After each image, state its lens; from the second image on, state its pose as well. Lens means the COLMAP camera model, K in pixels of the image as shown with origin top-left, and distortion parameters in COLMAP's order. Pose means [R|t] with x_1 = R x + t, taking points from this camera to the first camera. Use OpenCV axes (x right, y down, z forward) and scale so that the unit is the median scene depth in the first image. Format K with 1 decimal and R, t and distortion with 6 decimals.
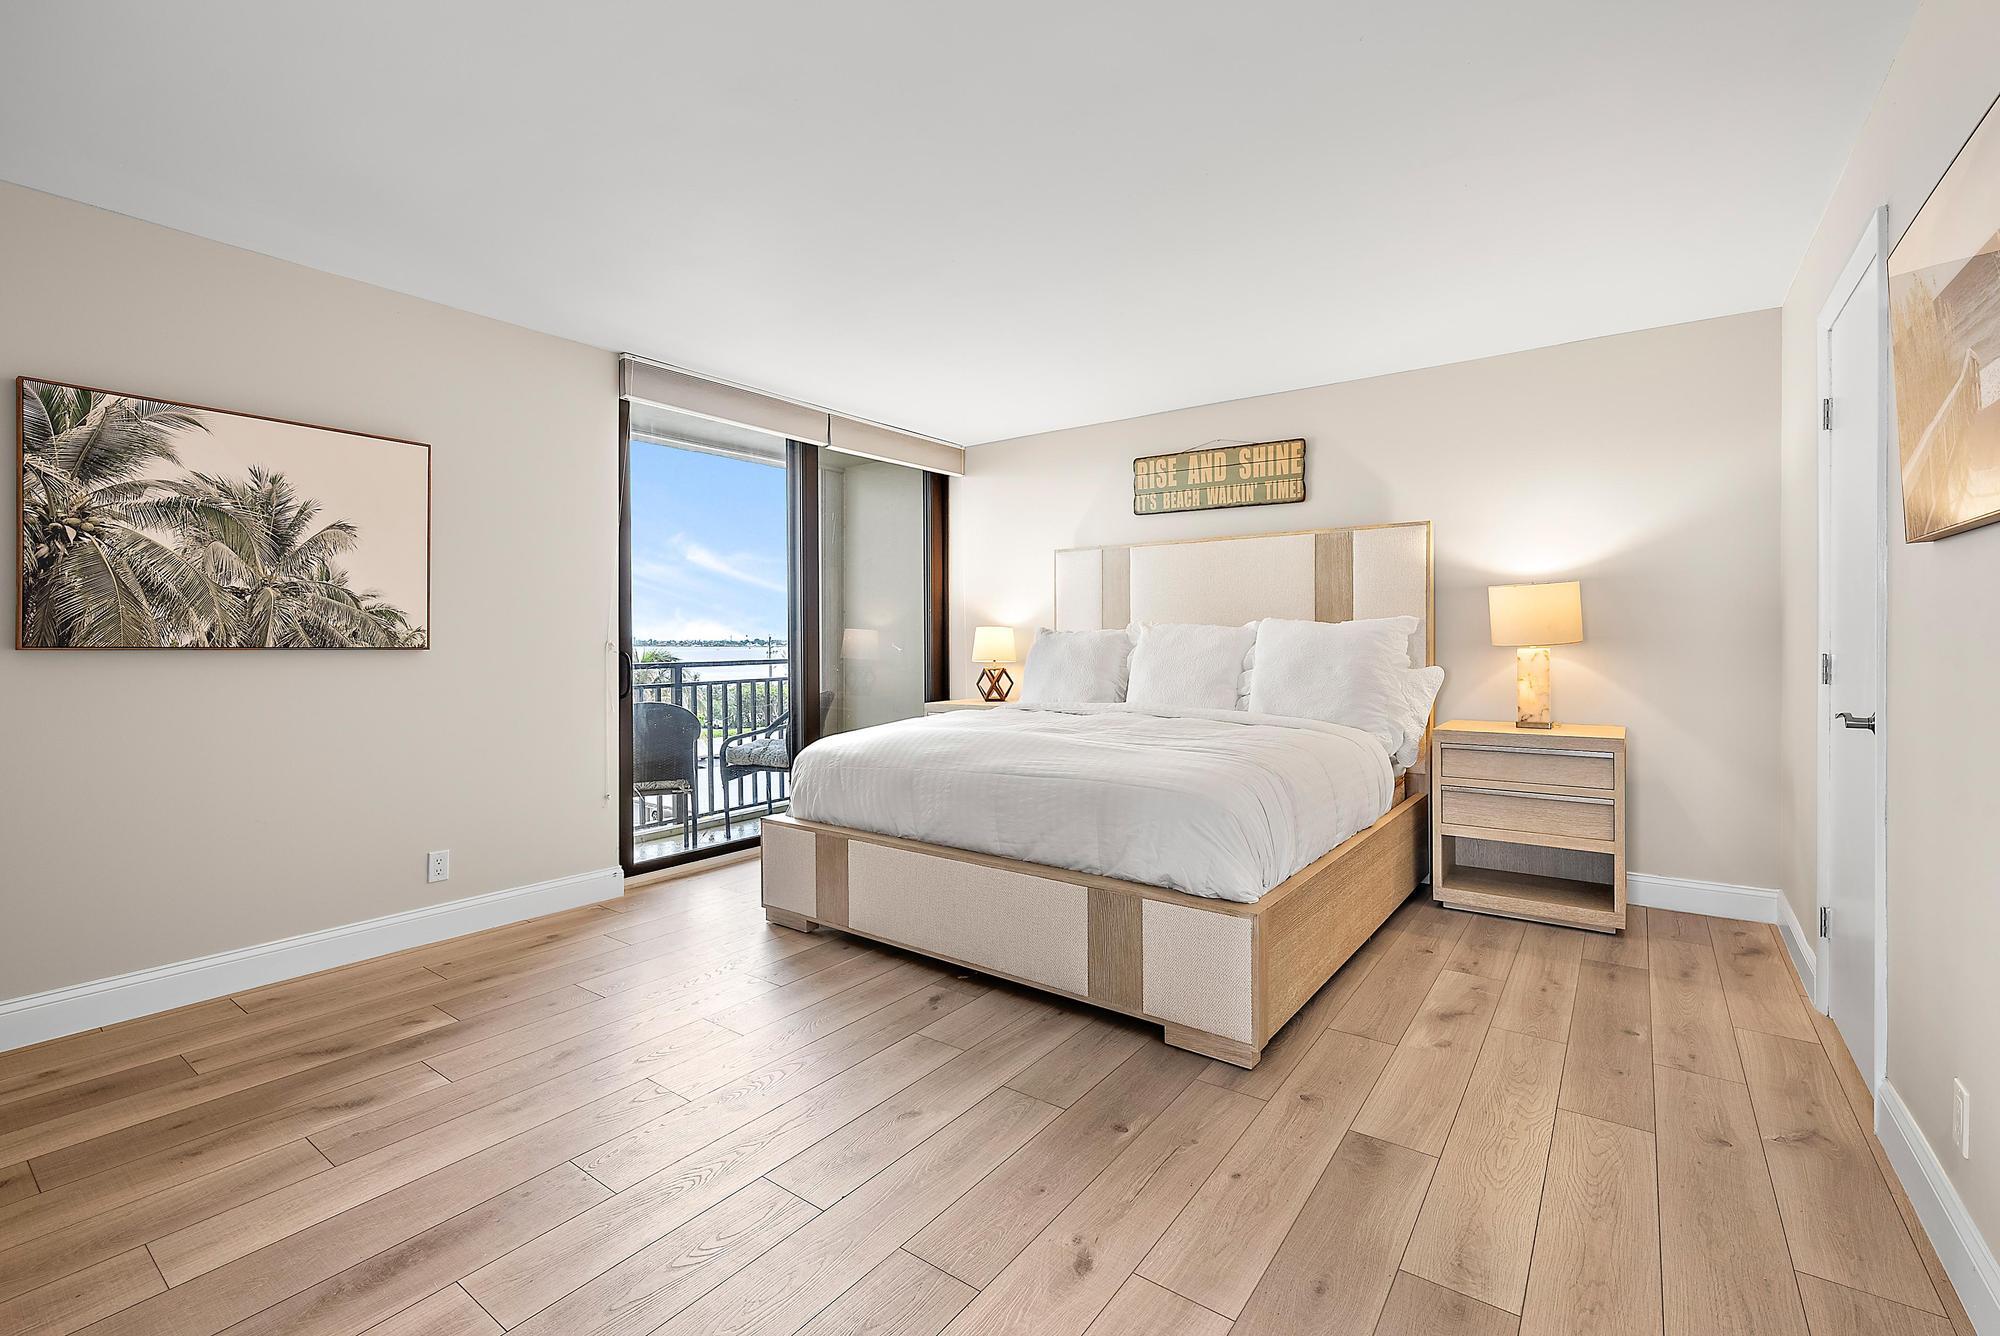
lens RADIAL K [[868.3, 0, 1002.2], [0, 868.3, 661.9], [0, 0, 1]] dist [0.000380, -0.000239]
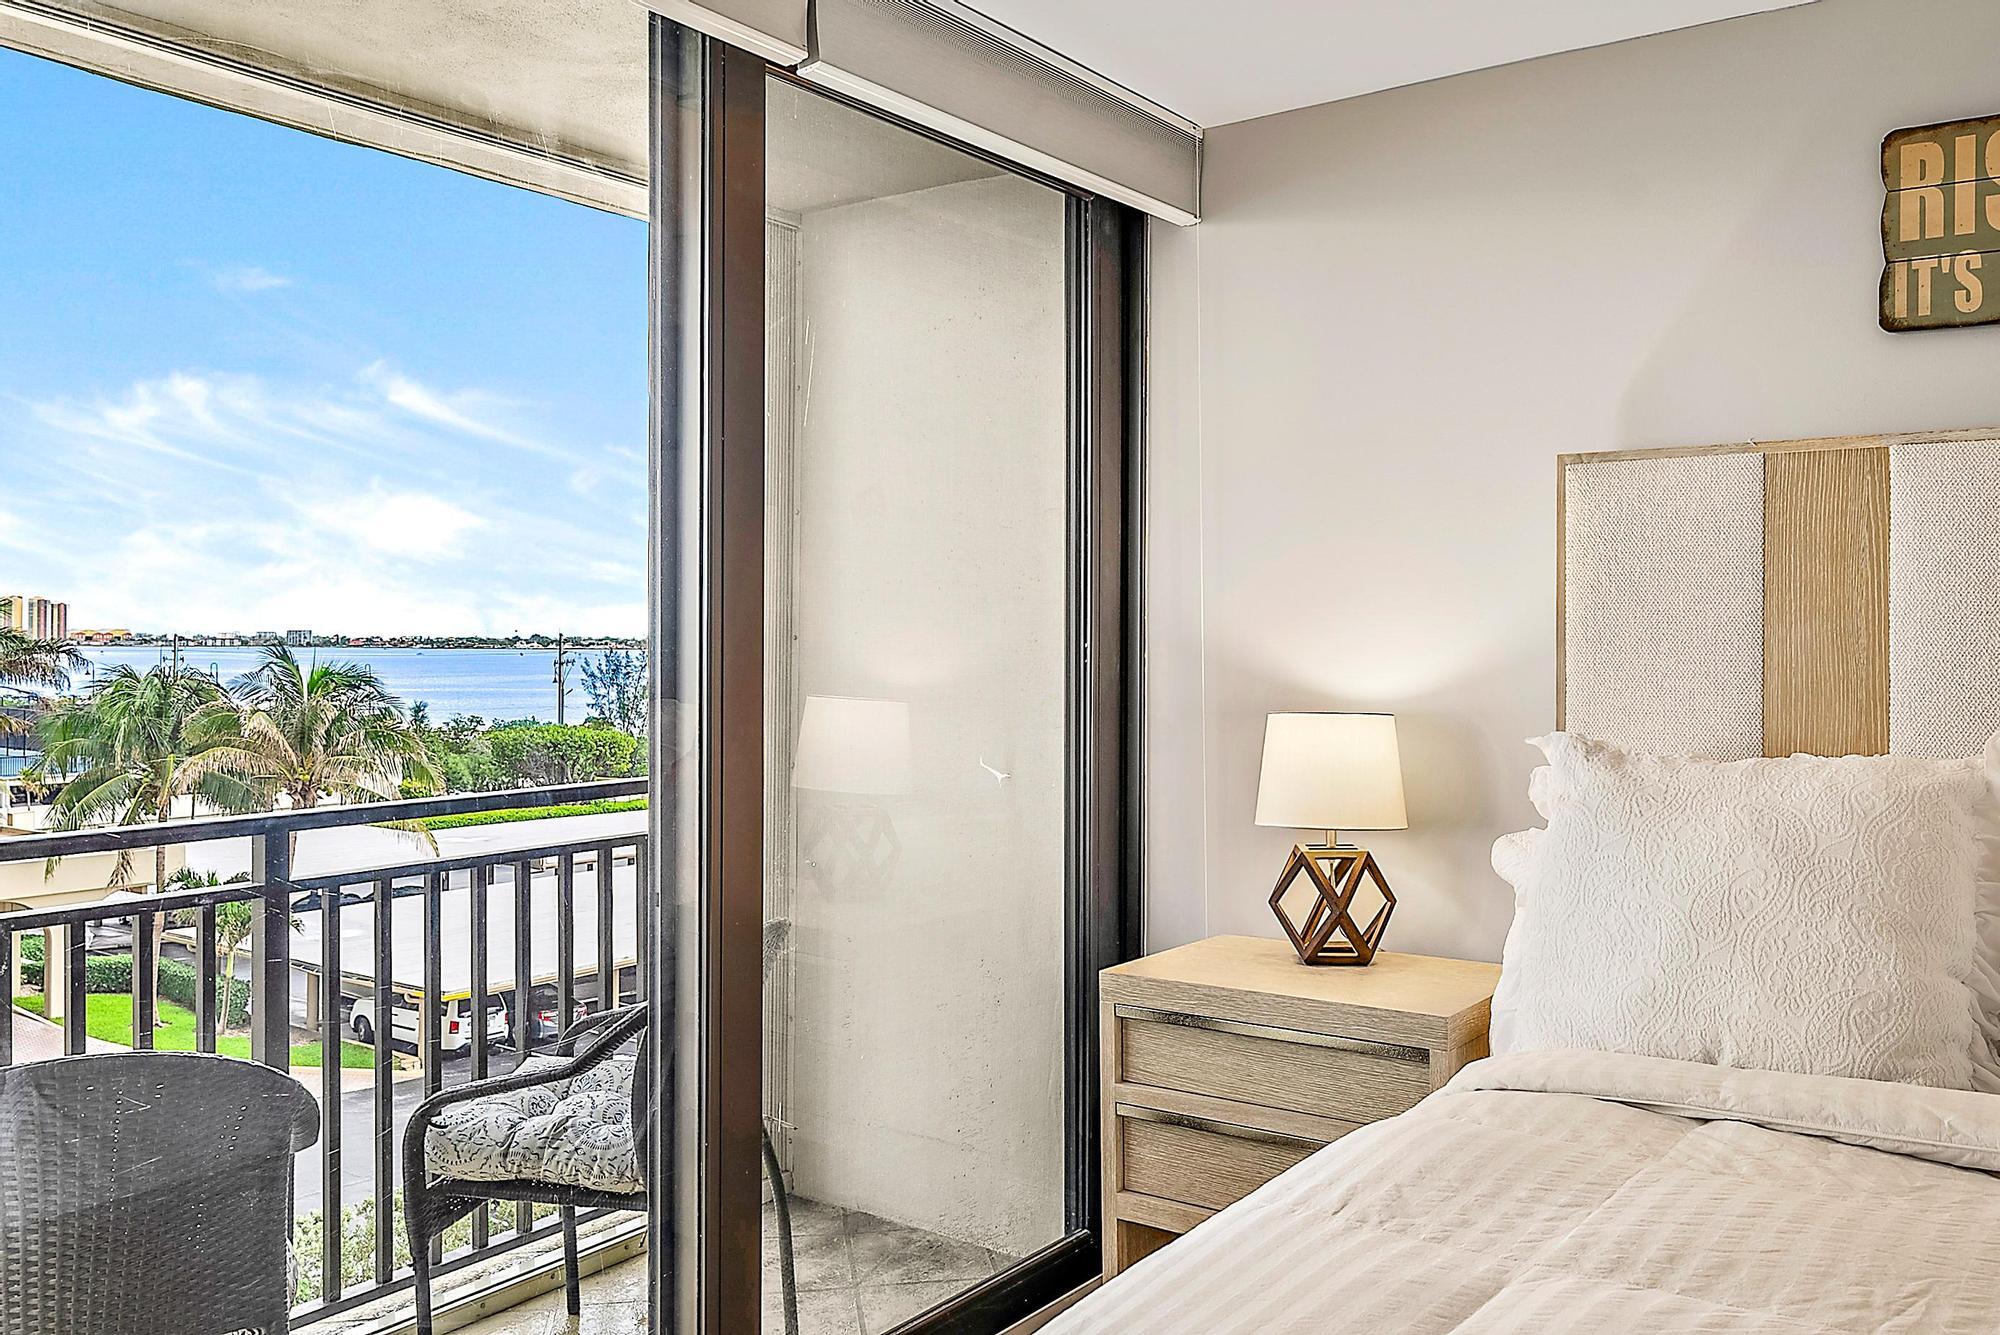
lens RADIAL K [[1601.3, 0, 990.2], [0, 1601.3, 670.5], [0, 0, 1]] dist [-0.005914, -0.000600]
pose [[0.999976, 0.006818, 0.001430, -0.127761], [-0.006812, 0.999968, -0.004289, -0.051331], [-0.001459, 0.004279, 0.999990, 0.451954]]
